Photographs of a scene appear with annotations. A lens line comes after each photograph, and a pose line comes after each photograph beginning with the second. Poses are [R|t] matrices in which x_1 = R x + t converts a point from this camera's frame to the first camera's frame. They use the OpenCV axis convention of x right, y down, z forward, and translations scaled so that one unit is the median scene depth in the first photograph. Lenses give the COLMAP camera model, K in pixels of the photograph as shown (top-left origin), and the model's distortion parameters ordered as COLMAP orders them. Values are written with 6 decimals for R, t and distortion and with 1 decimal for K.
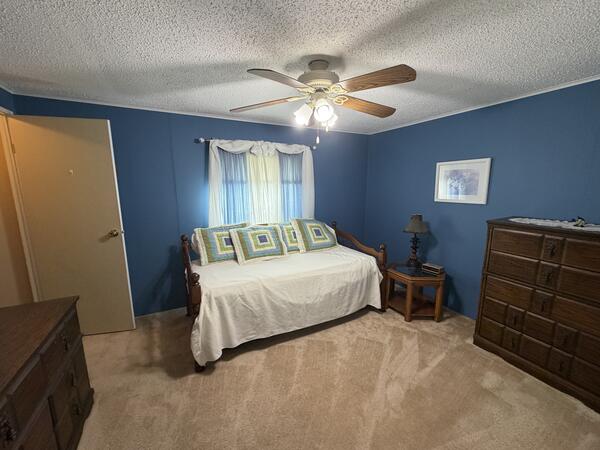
lens RADIAL K [[241.0, 0, 293.4], [0, 241.0, 226.8], [0, 0, 1]] dist [0.000060, 0.000147]
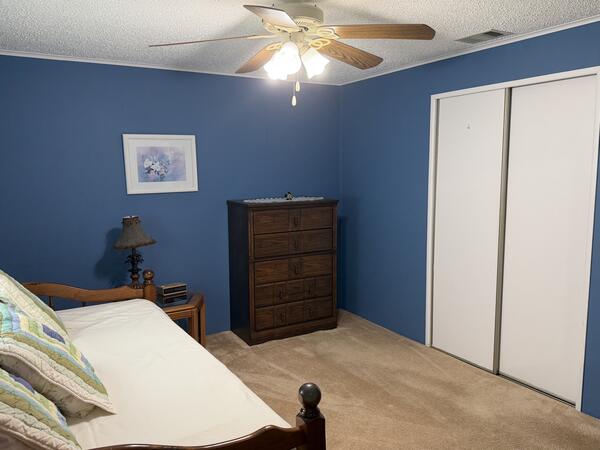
lens RADIAL K [[485.7, 0, 303.0], [0, 485.7, 228.8], [0, 0, 1]] dist [0.088969, -0.114469]
pose [[-0.083517, -0.128887, 0.988136, -0.846237], [0.187222, 0.971913, 0.142595, -0.129226], [-0.978761, 0.196910, -0.057041, 0.720631]]
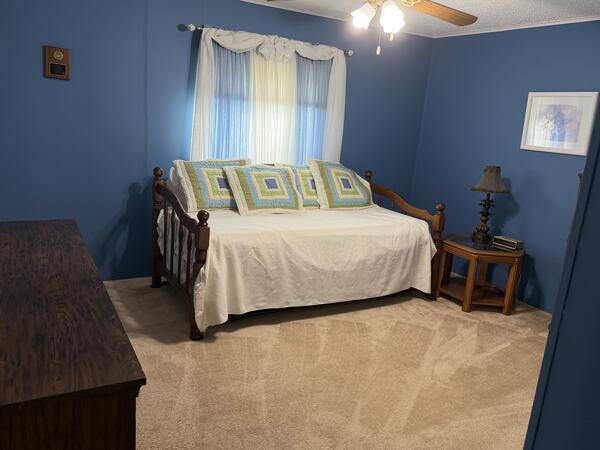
lens RADIAL K [[485.7, 0, 280.5], [0, 485.7, 229.4], [0, 0, 1]] dist [0.088969, -0.114469]
pose [[0.995704, 0.070355, 0.060204, -0.183208], [-0.073656, 0.995794, 0.054490, 0.108834], [-0.056117, -0.058690, 0.996698, -0.420142]]
